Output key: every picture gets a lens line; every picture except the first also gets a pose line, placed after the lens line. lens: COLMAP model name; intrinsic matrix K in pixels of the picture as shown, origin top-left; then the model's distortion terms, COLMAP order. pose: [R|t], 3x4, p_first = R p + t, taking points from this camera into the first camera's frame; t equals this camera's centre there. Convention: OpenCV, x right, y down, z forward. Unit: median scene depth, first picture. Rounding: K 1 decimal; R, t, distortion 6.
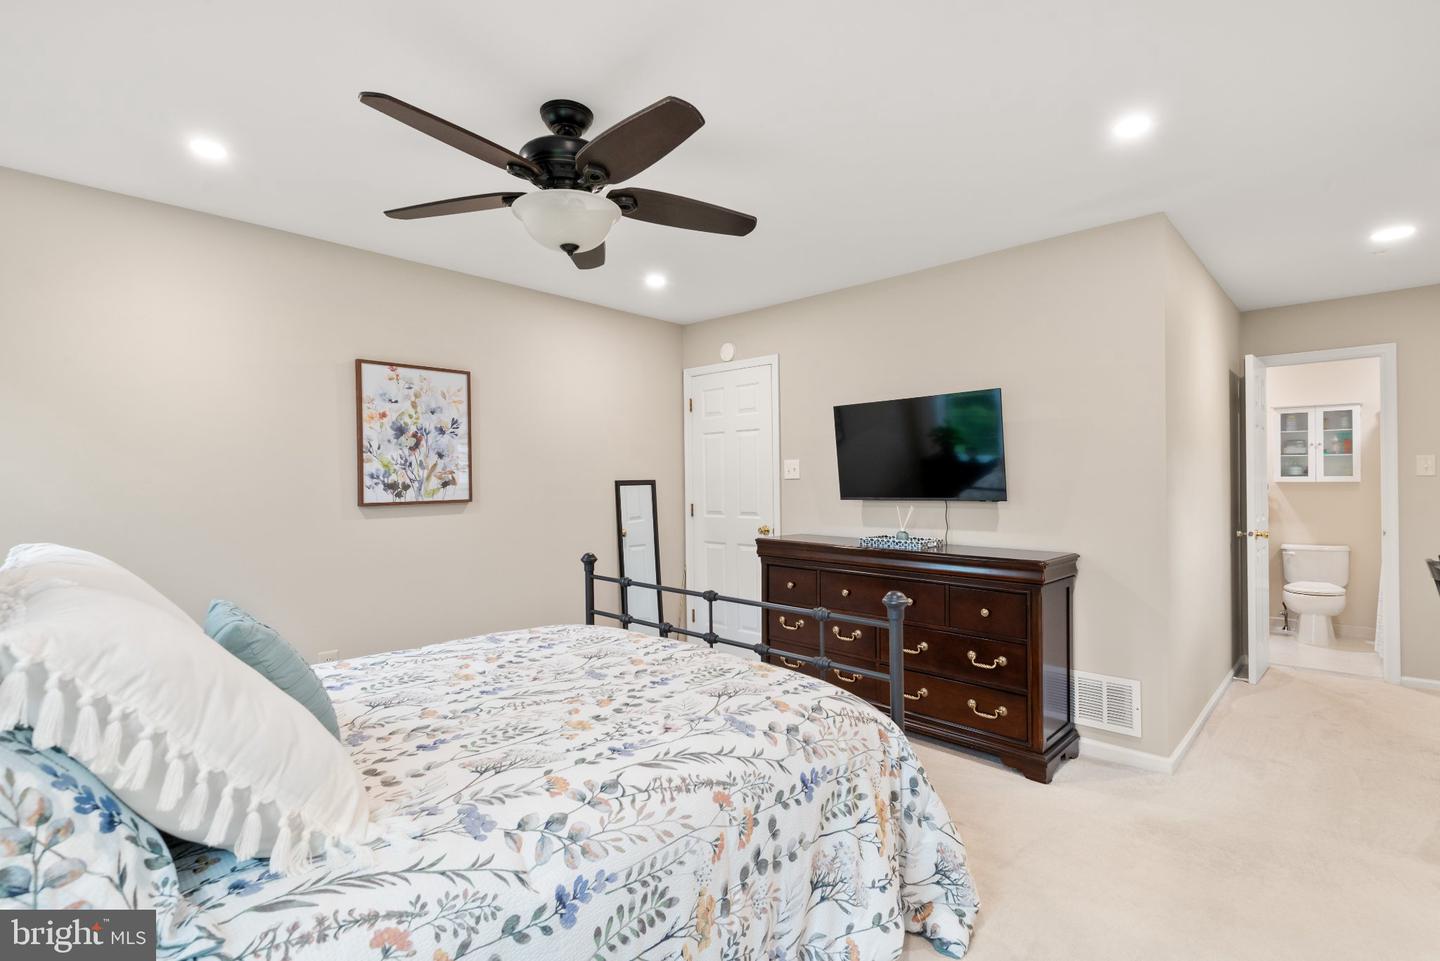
lens RADIAL K [[670.2, 0, 721.0], [0, 670.2, 478.2], [0, 0, 1]] dist [-0.001315, -0.000134]
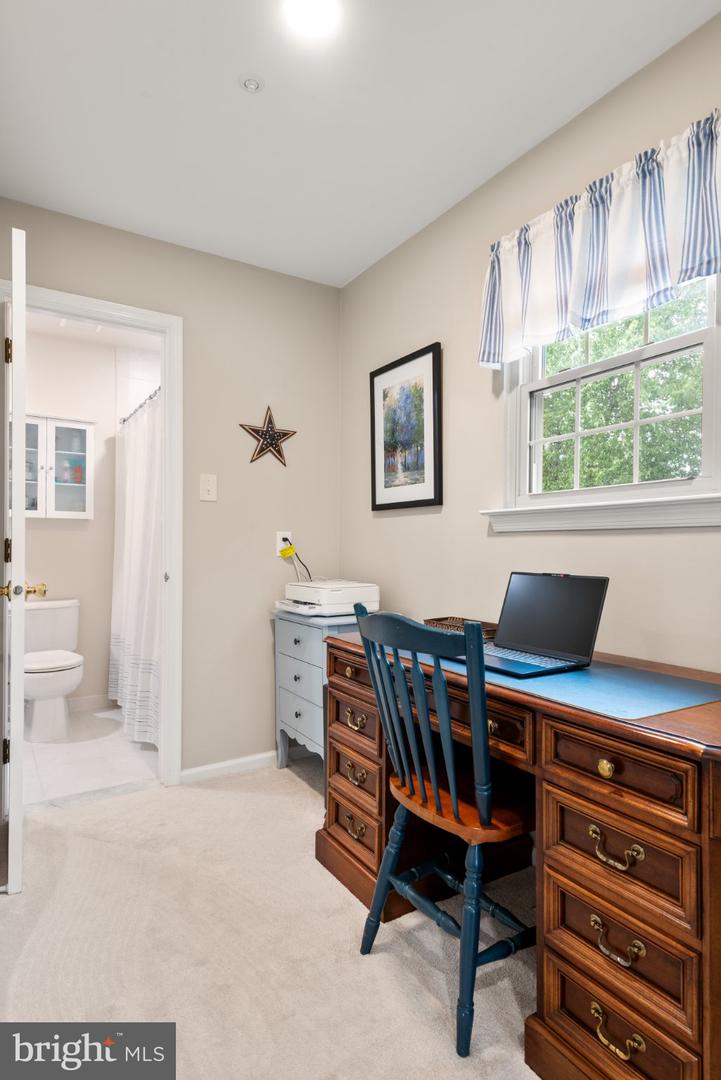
lens RADIAL K [[591.5, 0, 363.0], [0, 591.5, 545.5], [0, 0, 1]] dist [0.001141, 0.000134]
pose [[0.243306, 0.022774, 0.969682, 0.336228], [-0.001681, 0.999733, -0.023058, 0.051789], [-0.969948, 0.003980, 0.243279, 0.500043]]
